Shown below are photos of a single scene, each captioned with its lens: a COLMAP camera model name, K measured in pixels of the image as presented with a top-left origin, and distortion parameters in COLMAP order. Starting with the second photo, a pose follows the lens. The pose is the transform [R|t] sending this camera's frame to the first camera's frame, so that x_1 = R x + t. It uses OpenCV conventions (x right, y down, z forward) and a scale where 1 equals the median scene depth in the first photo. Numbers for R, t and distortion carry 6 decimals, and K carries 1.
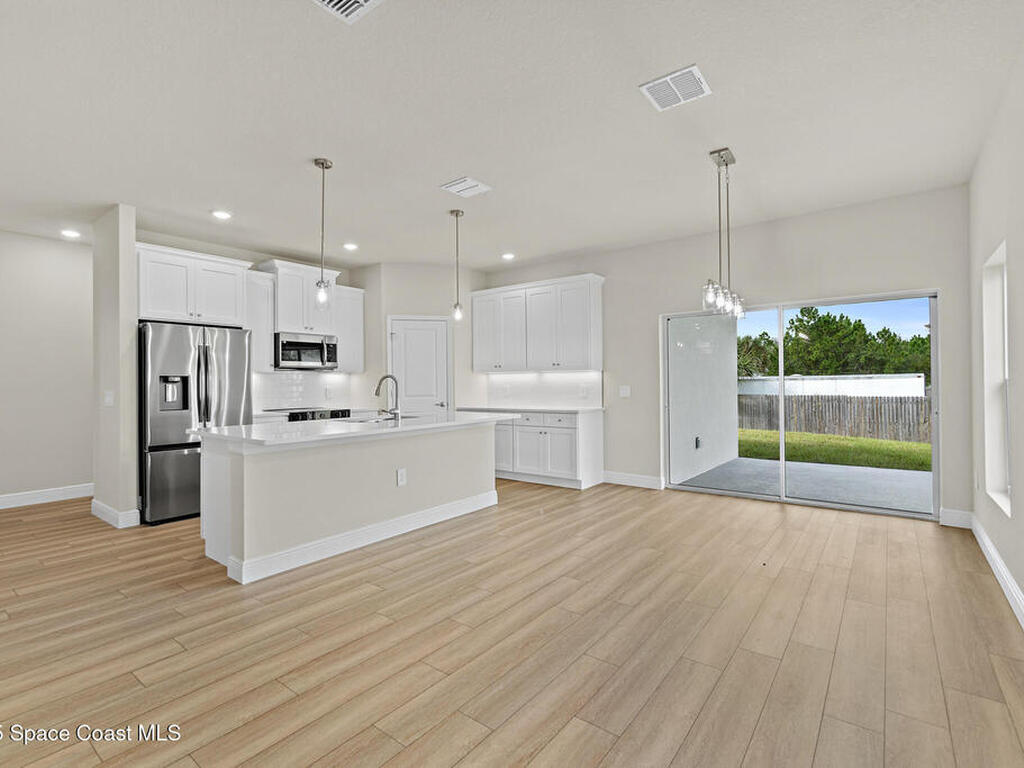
lens RADIAL K [[492.3, 0, 511.8], [0, 492.3, 379.5], [0, 0, 1]] dist [0.001546, 0.000234]
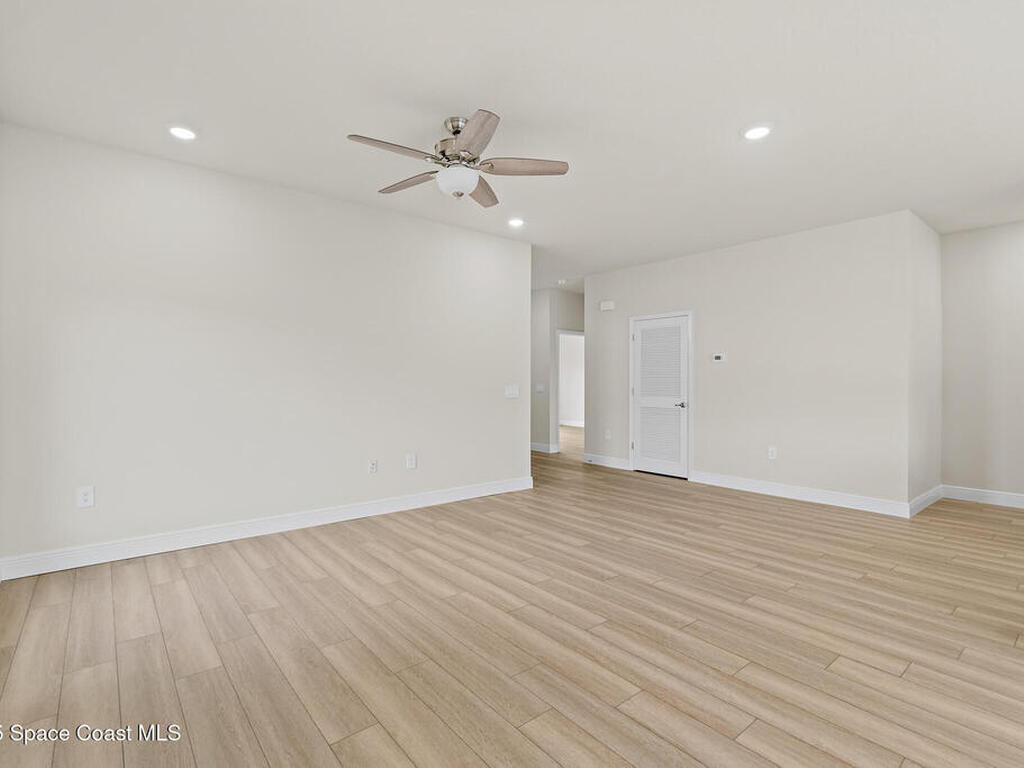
lens RADIAL K [[492.3, 0, 476.9], [0, 492.3, 383.0], [0, 0, 1]] dist [0.001546, 0.000234]
pose [[-0.256383, 0.008284, -0.966540, 0.343132], [0.007040, 0.999953, 0.006703, 0.003535], [0.966550, -0.005086, -0.256429, 0.422929]]
